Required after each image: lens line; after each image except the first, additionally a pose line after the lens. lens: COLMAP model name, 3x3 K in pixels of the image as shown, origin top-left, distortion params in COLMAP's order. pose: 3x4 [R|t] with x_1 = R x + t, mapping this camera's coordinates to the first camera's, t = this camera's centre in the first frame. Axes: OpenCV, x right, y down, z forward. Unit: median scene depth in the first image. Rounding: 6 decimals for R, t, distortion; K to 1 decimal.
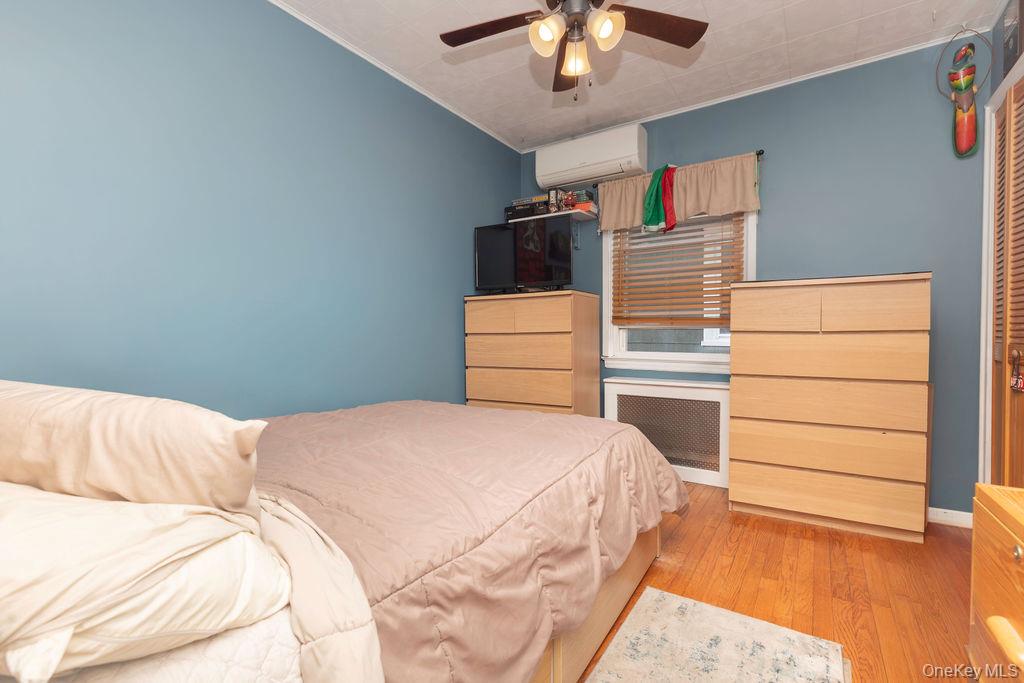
lens RADIAL K [[457.6, 0, 549.8], [0, 457.6, 345.3], [0, 0, 1]] dist [0.001742, 0.000437]
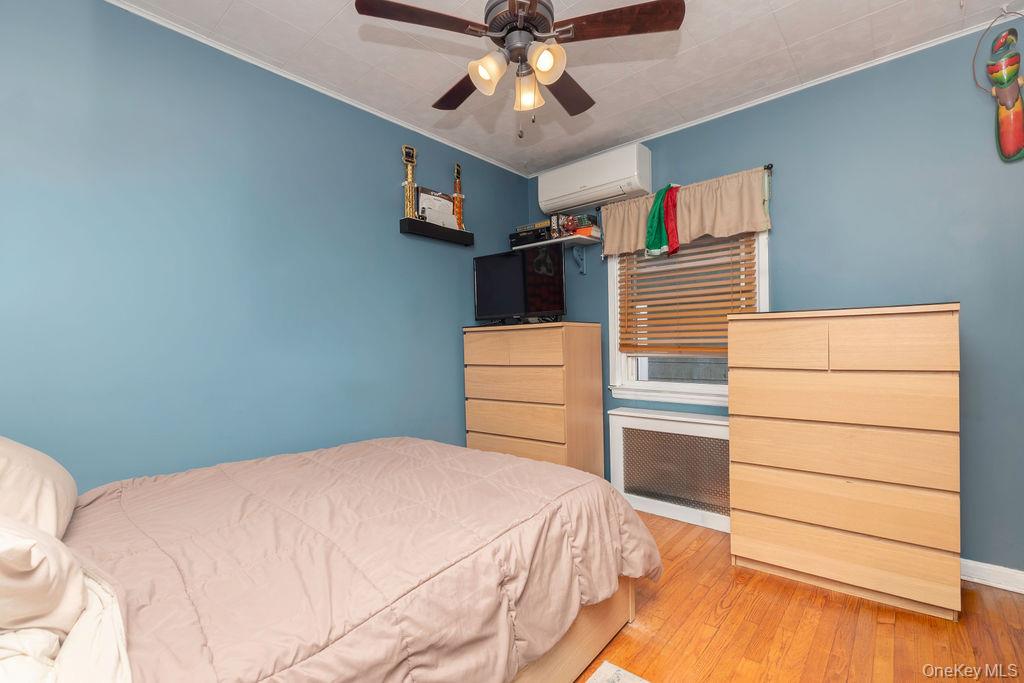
lens RADIAL K [[457.6, 0, 549.8], [0, 457.6, 345.3], [0, 0, 1]] dist [0.001742, 0.000437]
pose [[0.990867, -0.010628, -0.134421, 0.146642], [0.008398, 0.999818, -0.017144, -0.054462], [0.134579, 0.015859, 0.990776, 0.045583]]
